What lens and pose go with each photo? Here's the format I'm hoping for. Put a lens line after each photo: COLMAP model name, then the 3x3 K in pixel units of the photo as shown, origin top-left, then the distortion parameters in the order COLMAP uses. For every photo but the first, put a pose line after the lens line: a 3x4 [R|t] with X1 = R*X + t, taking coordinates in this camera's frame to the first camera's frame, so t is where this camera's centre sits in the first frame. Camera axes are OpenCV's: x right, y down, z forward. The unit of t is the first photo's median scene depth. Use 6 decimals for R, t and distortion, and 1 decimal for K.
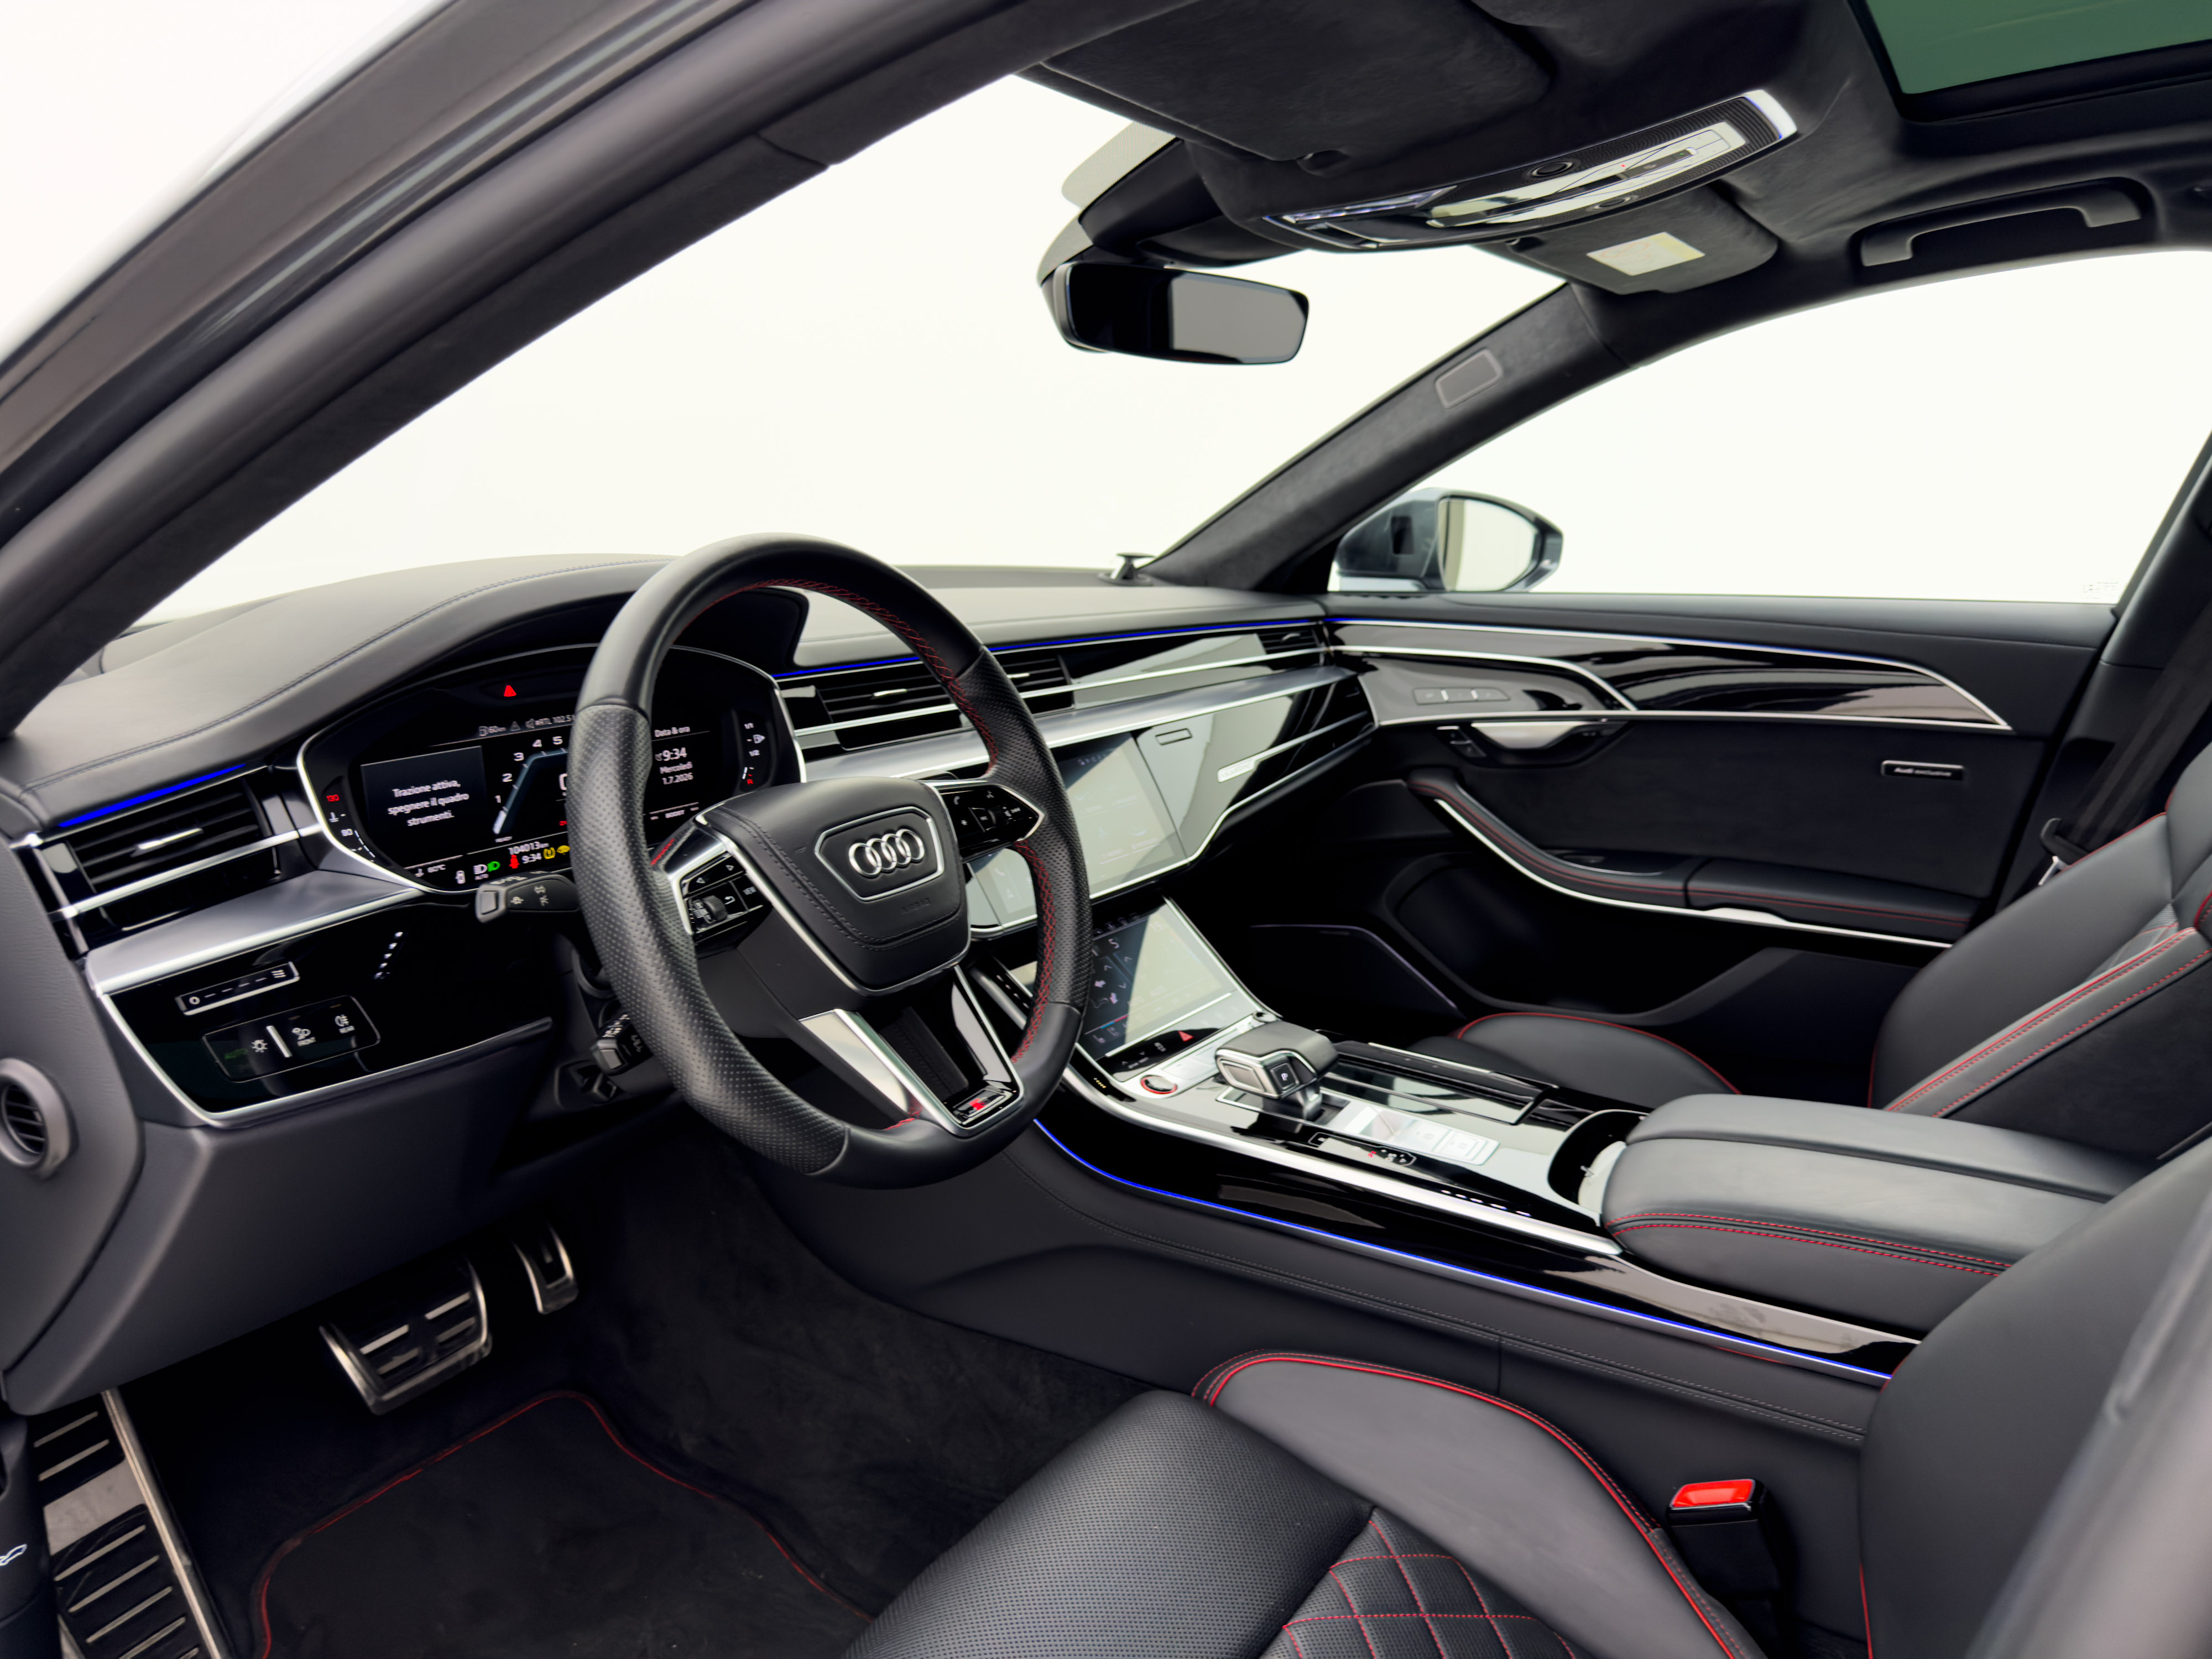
lens RADIAL K [[1542.1, 0, 1104.1], [0, 1542.1, 821.1], [0, 0, 1]] dist [0.022325, -0.050122]
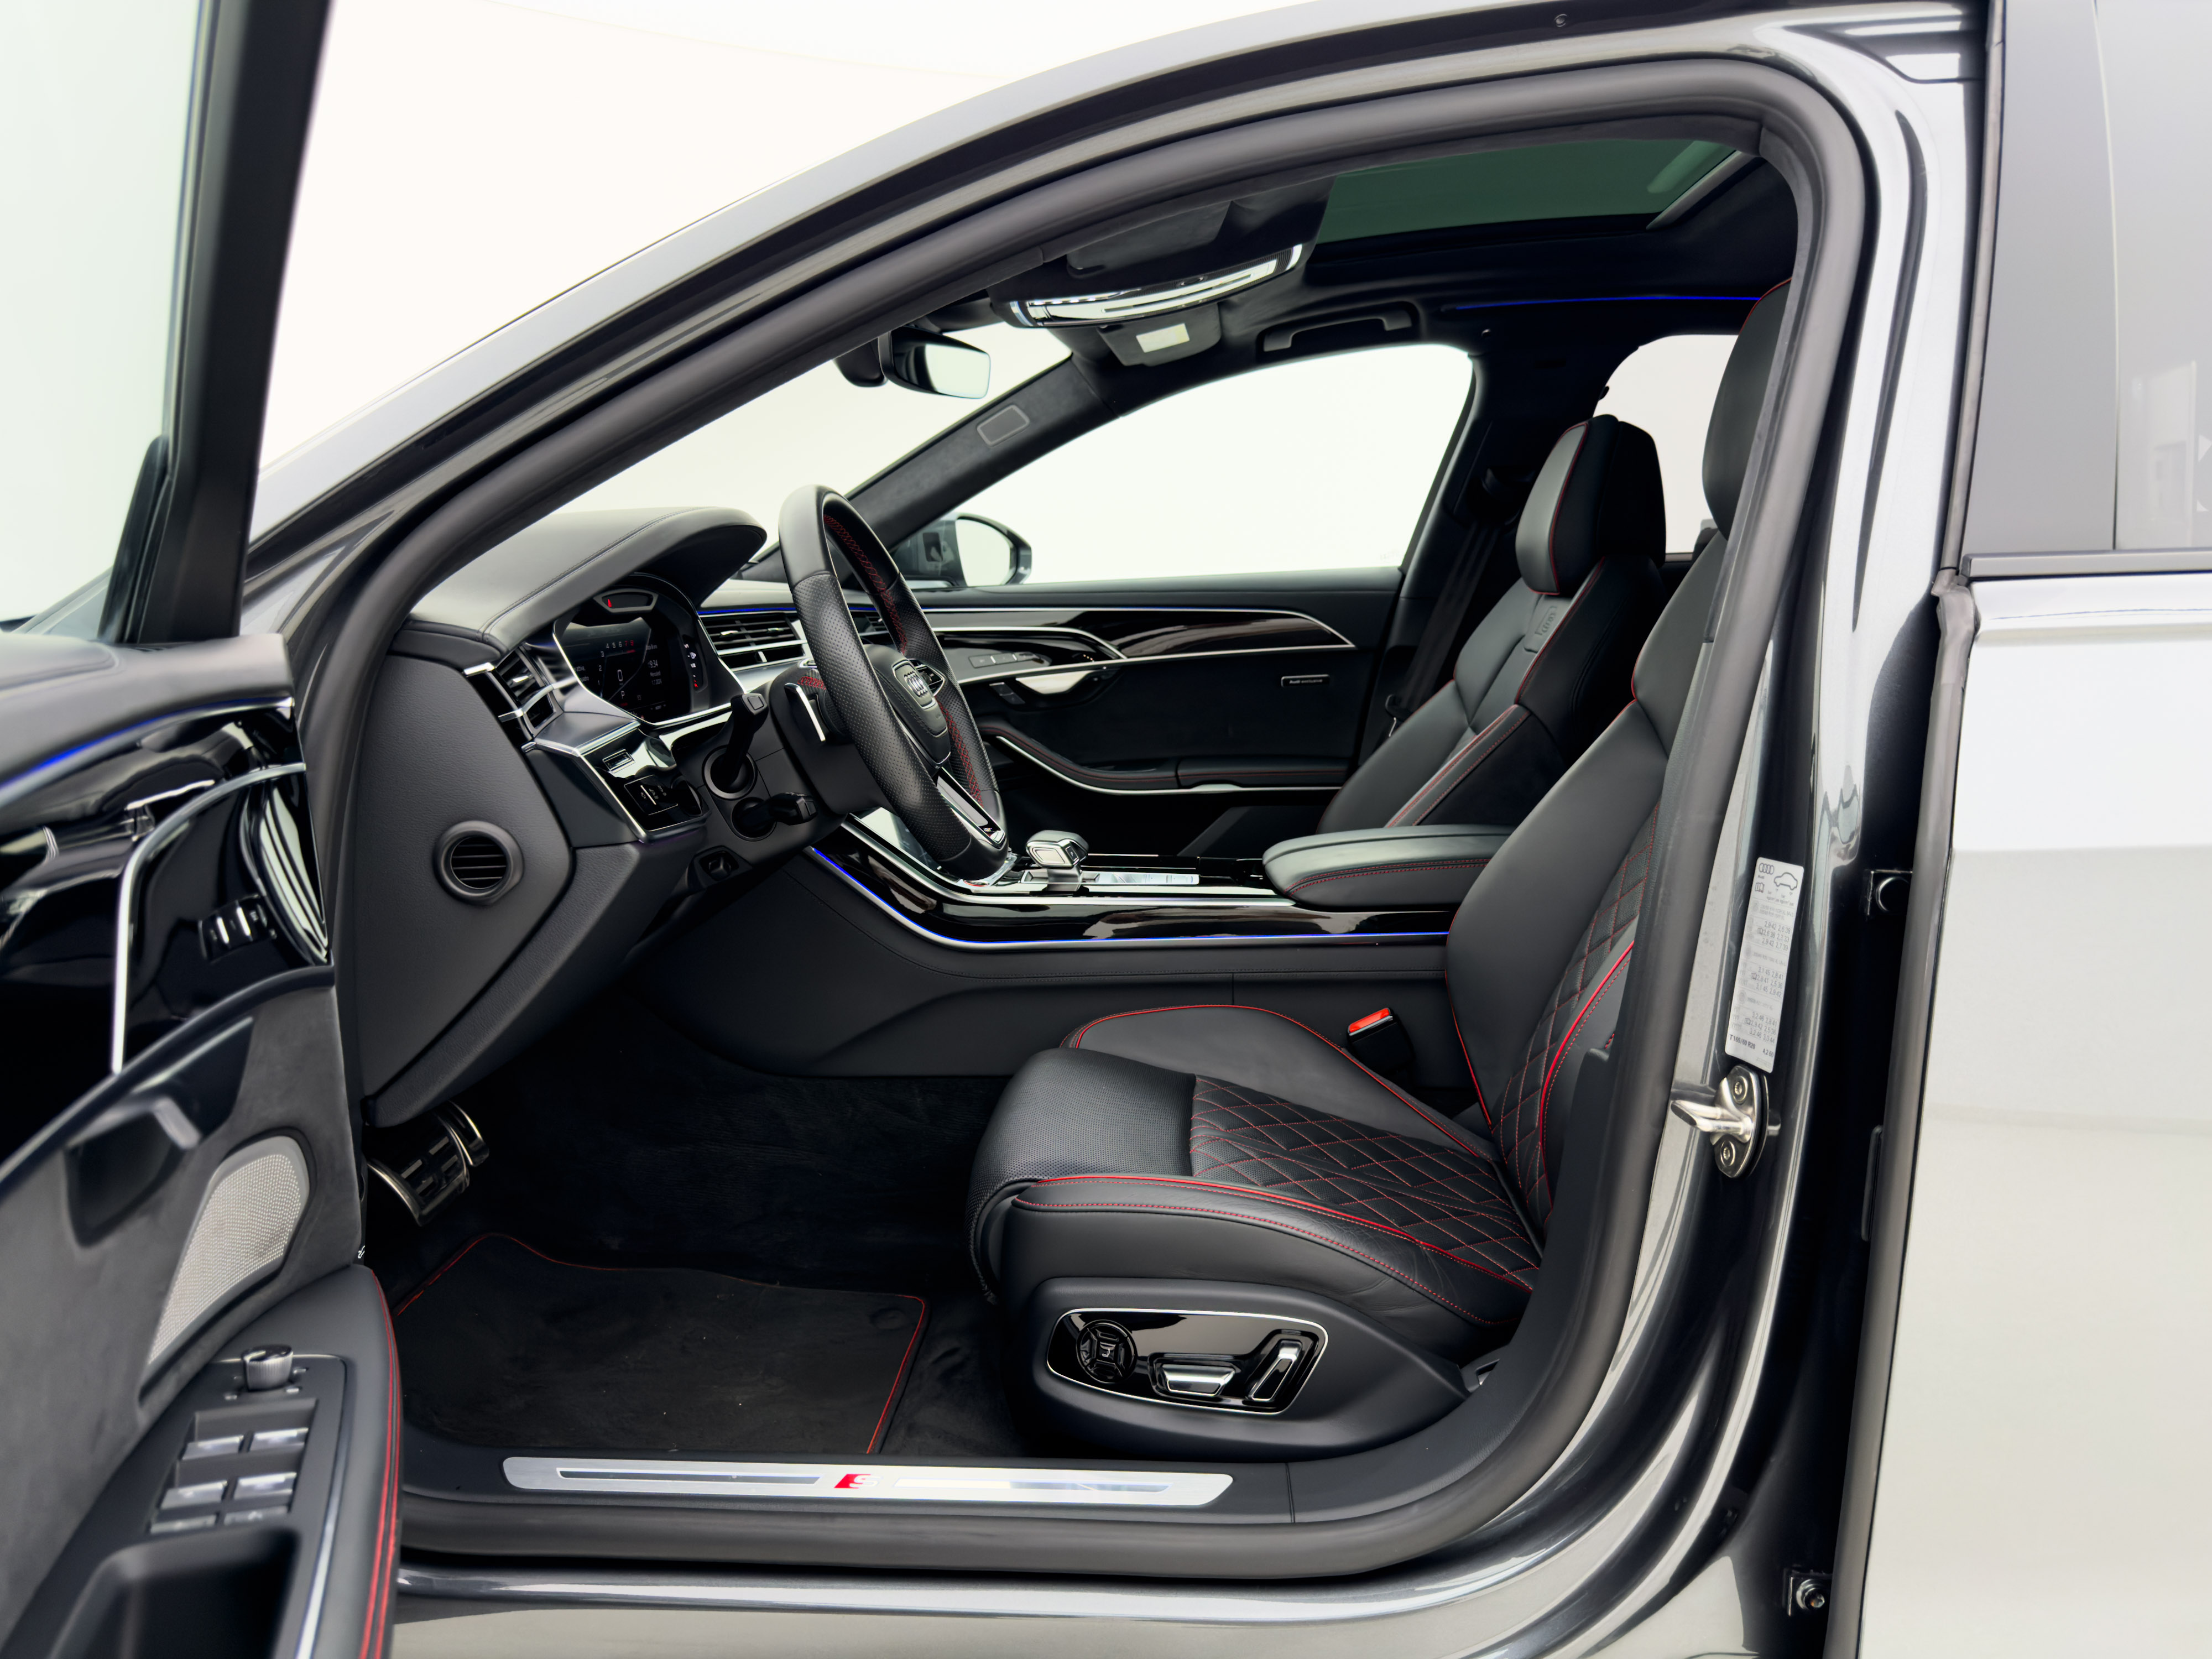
lens RADIAL K [[1503.0, 0, 1104.5], [0, 1503.0, 833.5], [0, 0, 1]] dist [0.066397, 0.000076]
pose [[0.880857, -0.108723, 0.460728, -0.398770], [0.129315, 0.991515, -0.013255, 0.125371], [-0.455377, 0.071254, 0.887443, -0.261213]]
